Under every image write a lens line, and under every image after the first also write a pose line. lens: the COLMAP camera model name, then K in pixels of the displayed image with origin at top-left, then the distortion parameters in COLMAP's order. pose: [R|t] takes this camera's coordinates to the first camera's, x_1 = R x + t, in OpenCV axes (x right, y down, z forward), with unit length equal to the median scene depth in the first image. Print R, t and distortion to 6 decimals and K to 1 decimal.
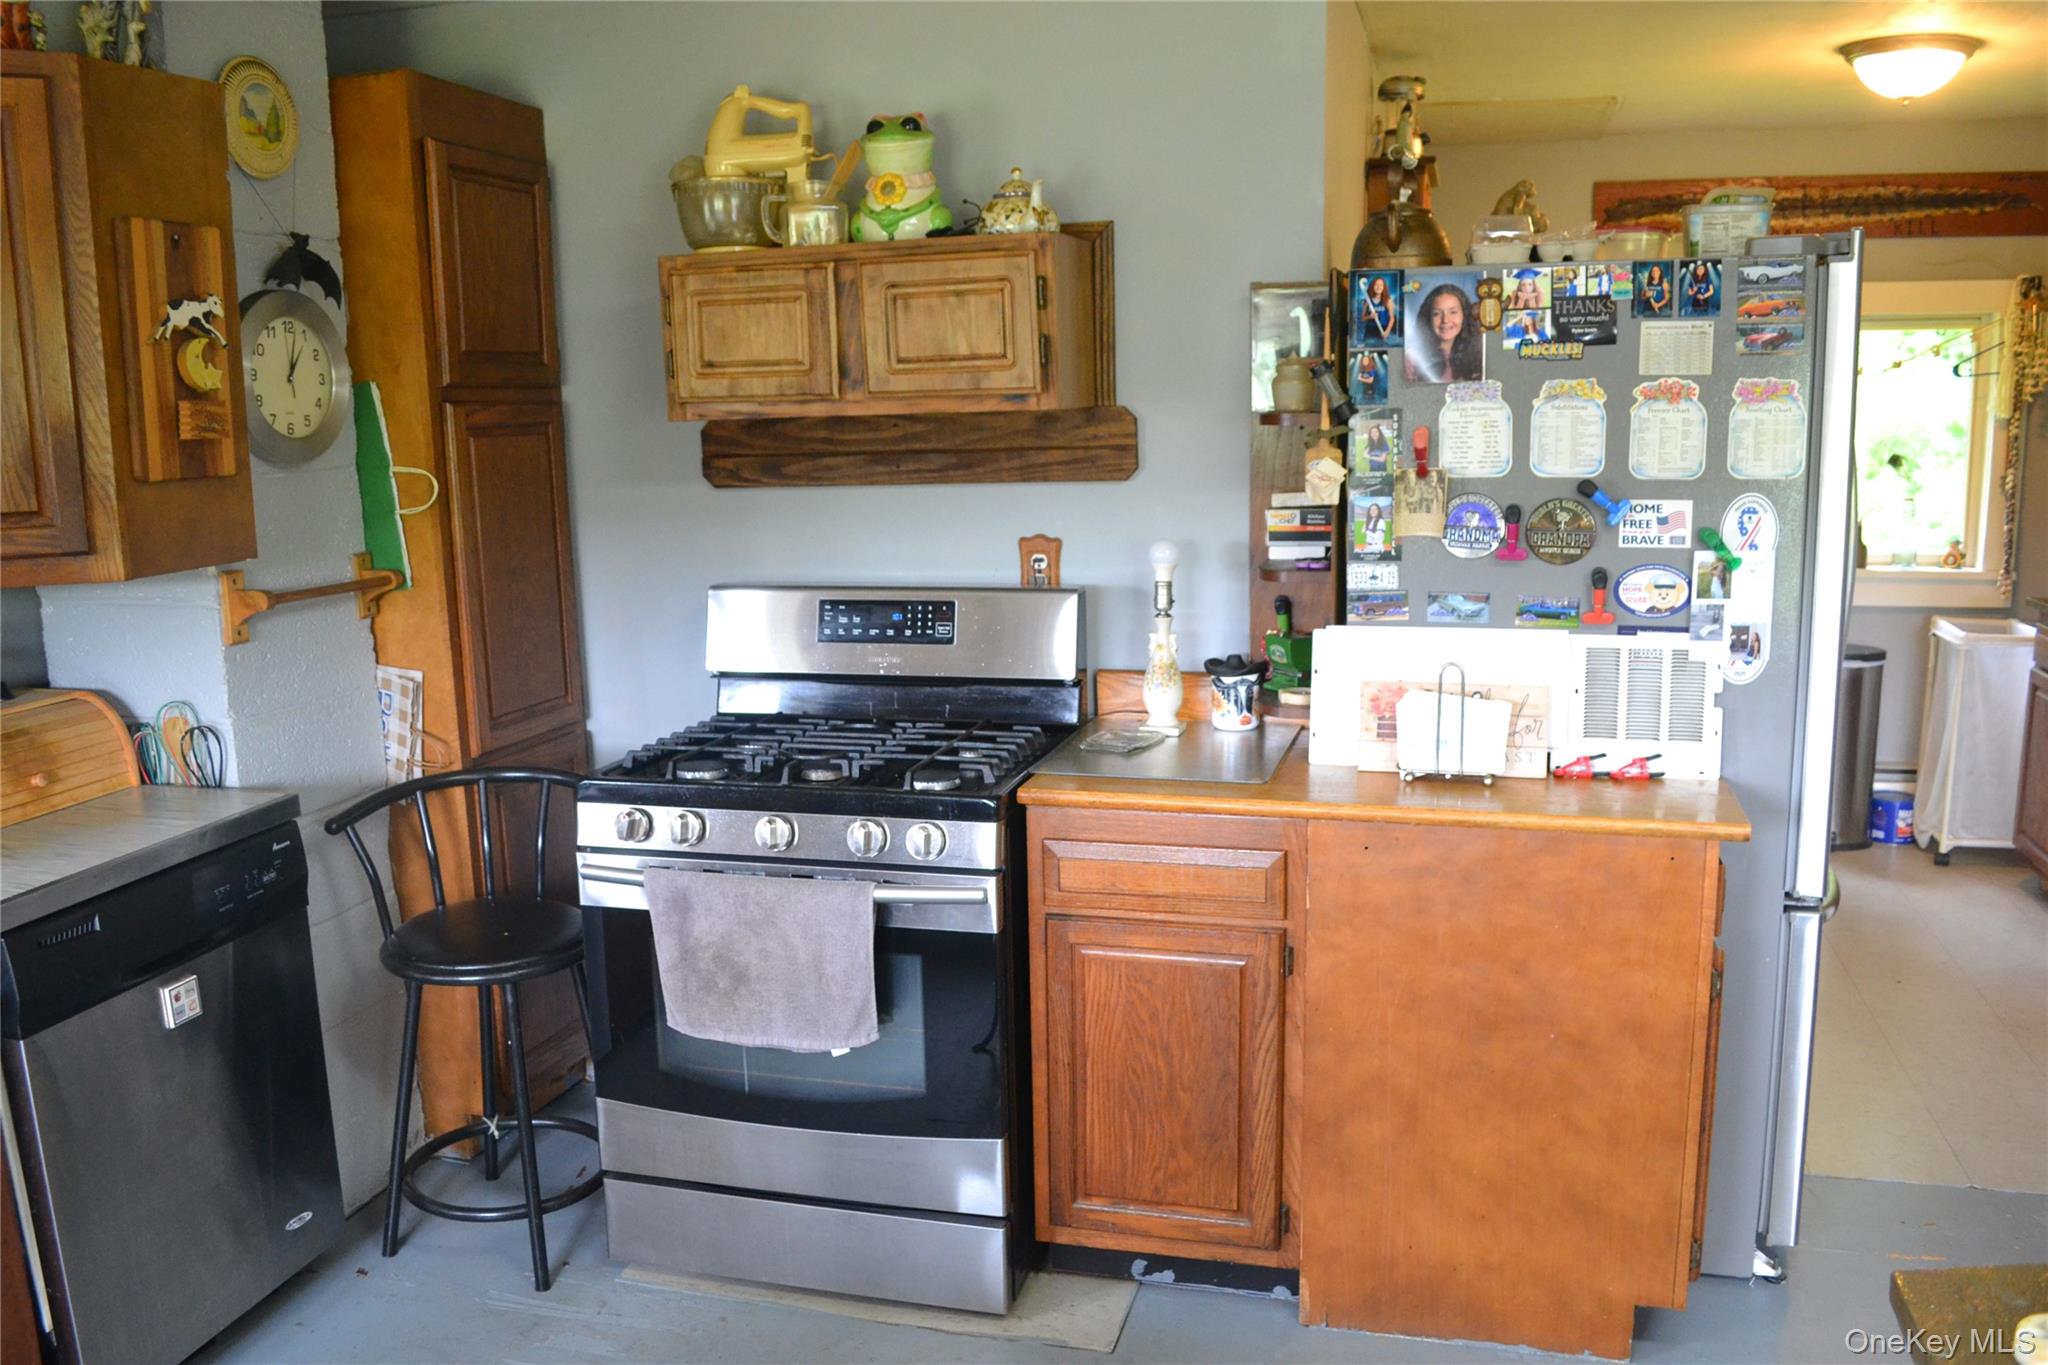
lens RADIAL K [[1662.3, 0, 1021.5], [0, 1662.3, 713.8], [0, 0, 1]] dist [-0.075139, 0.012573]
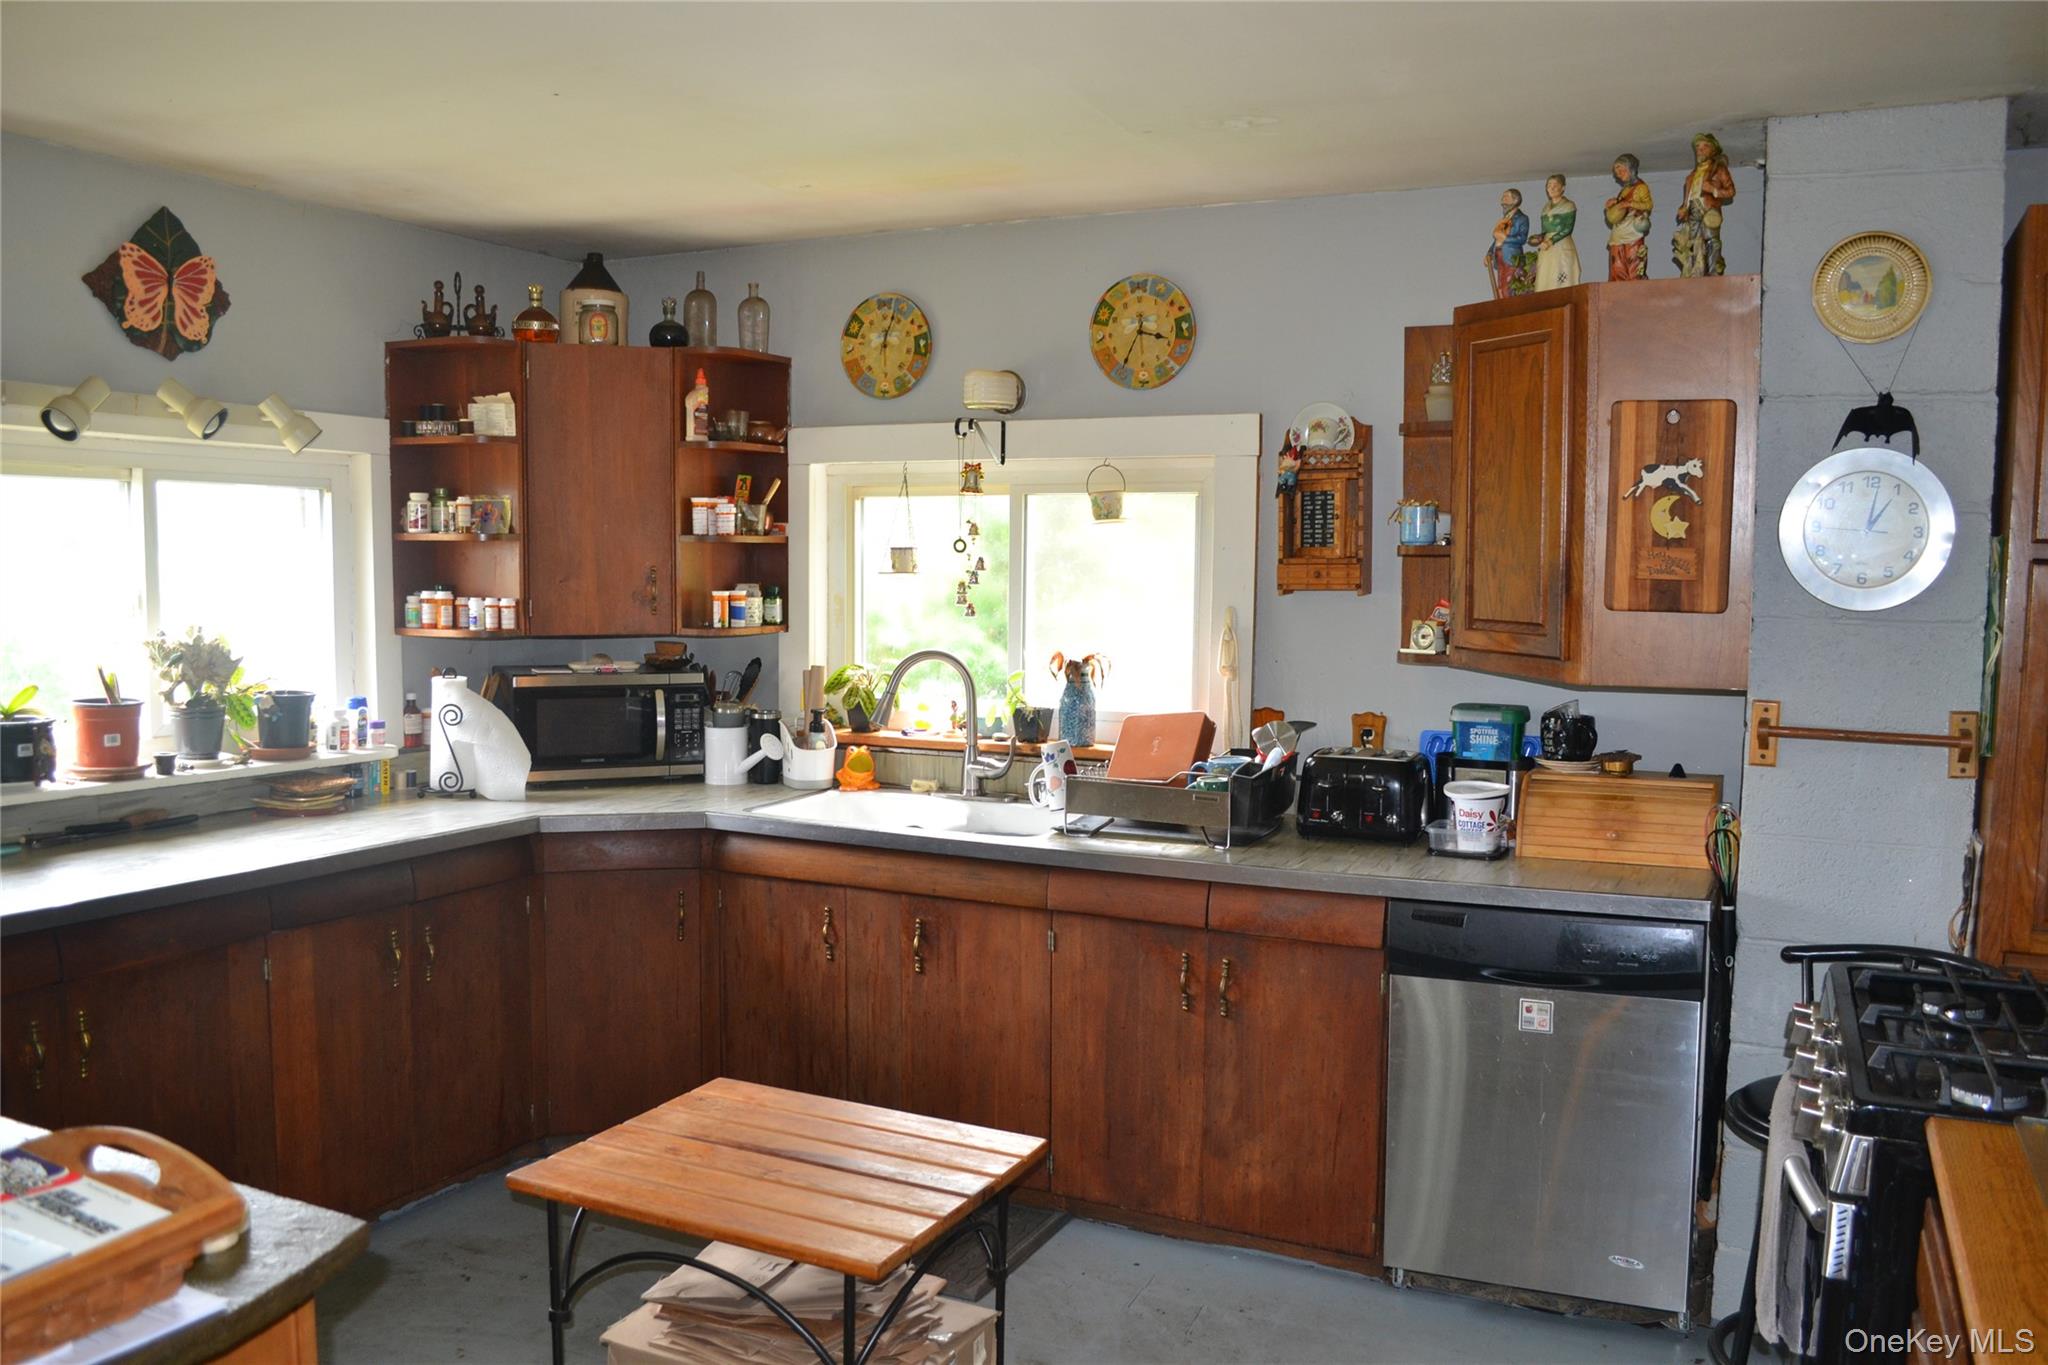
lens RADIAL K [[1662.3, 0, 1021.5], [0, 1662.3, 713.8], [0, 0, 1]] dist [-0.075139, 0.012573]
pose [[-0.179186, 0.107525, -0.977922, 0.779170], [-0.193071, 0.970837, 0.142122, -0.154918], [0.964684, 0.214275, -0.153200, 0.759734]]
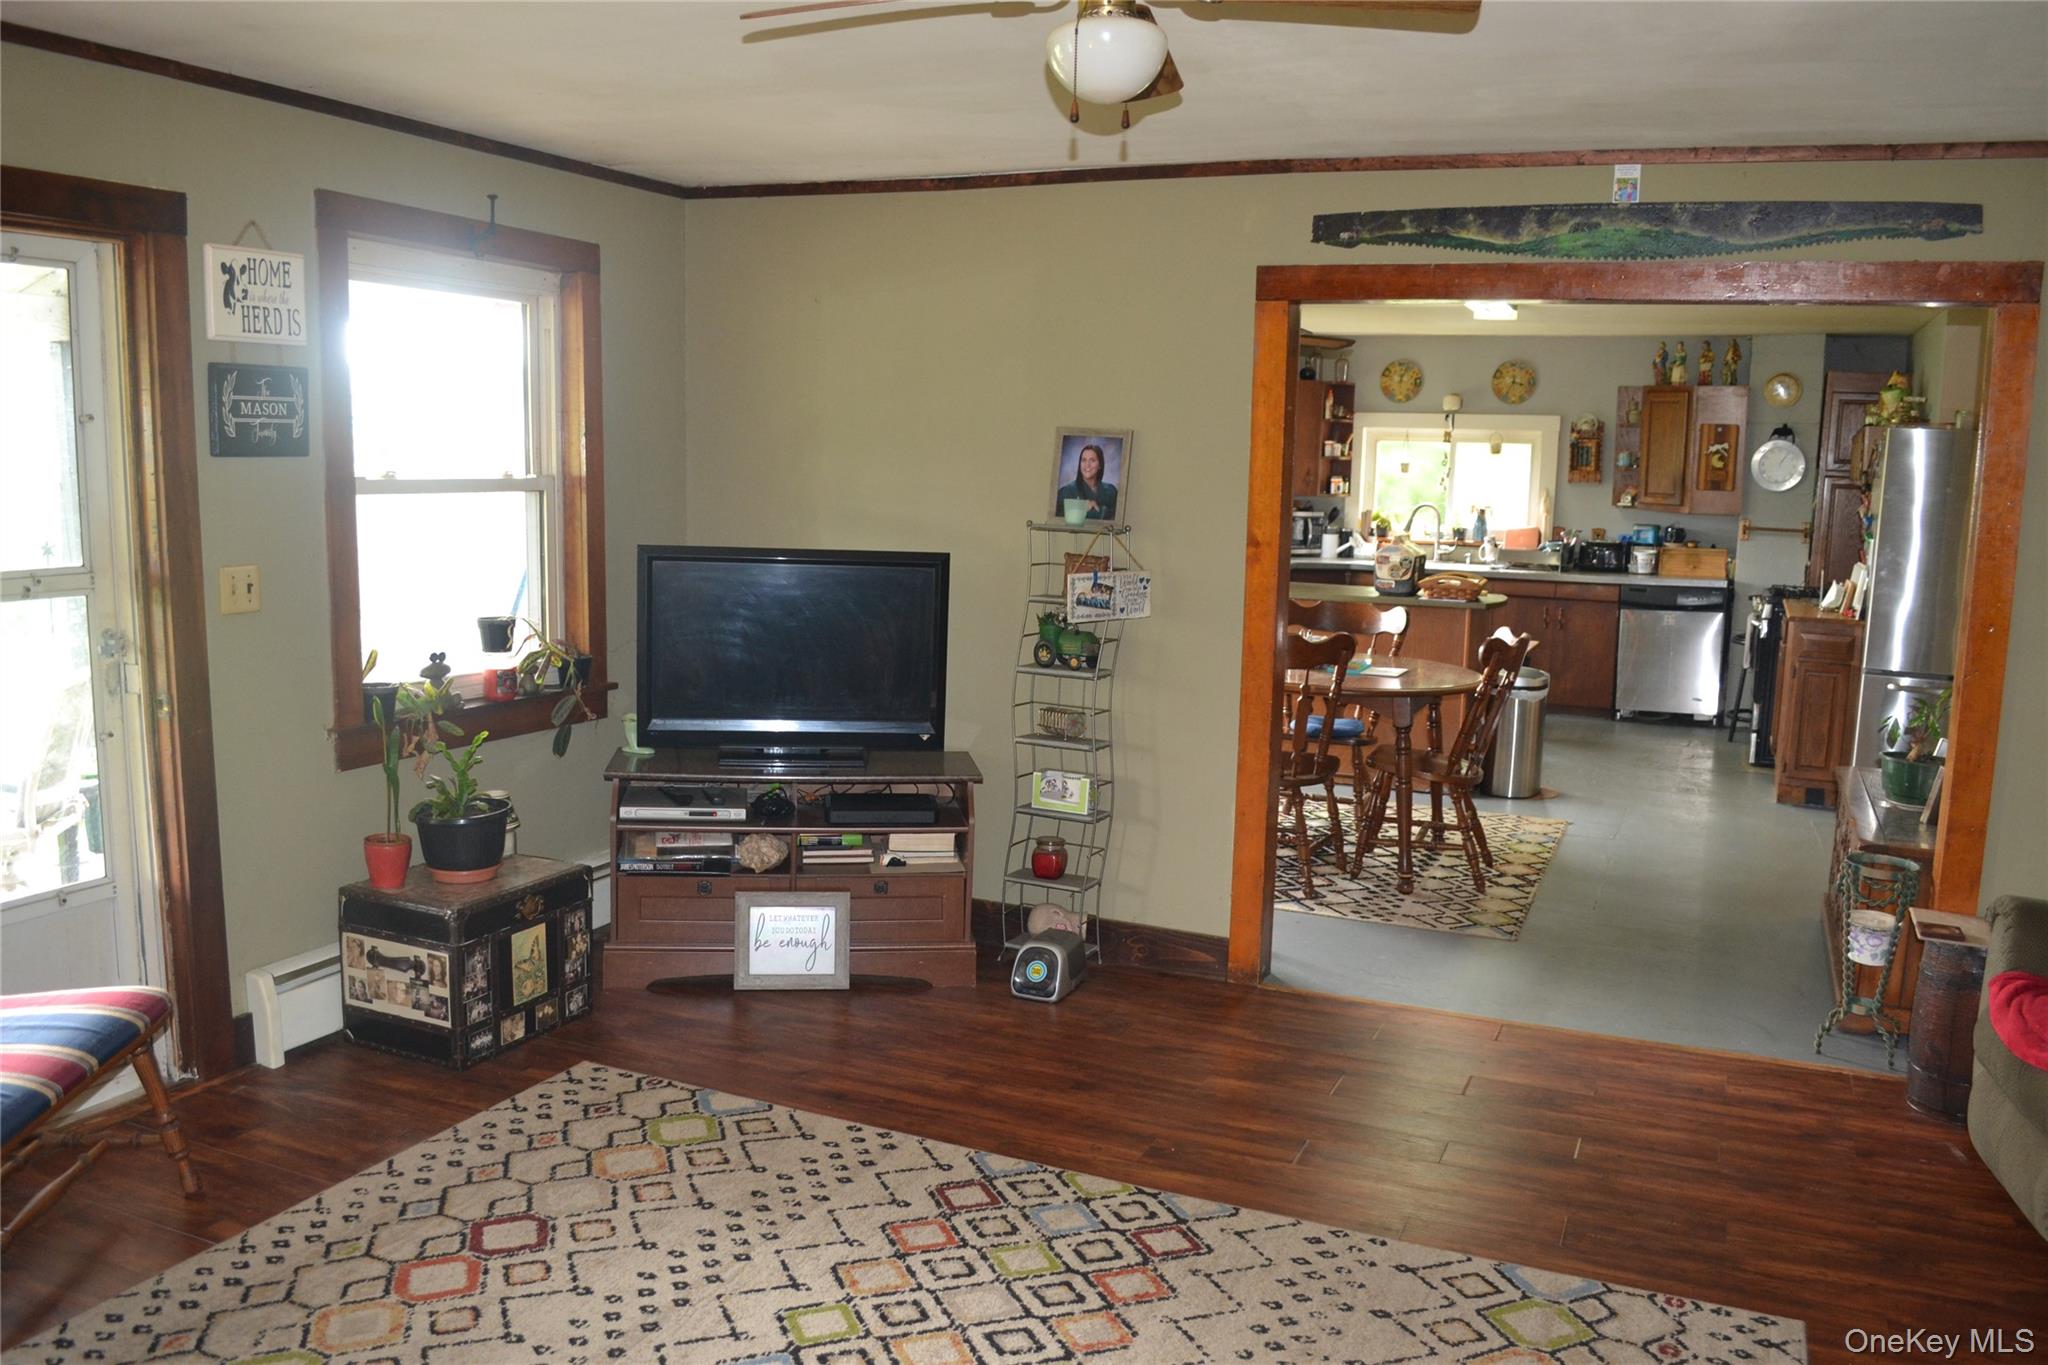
lens RADIAL K [[1662.3, 0, 1021.5], [0, 1662.3, 713.8], [0, 0, 1]] dist [-0.075139, 0.012573]
pose [[-0.153600, 0.171792, -0.973085, 3.611121], [-0.202791, 0.958330, 0.201197, -0.088410], [0.967100, 0.228237, -0.112362, -0.014480]]
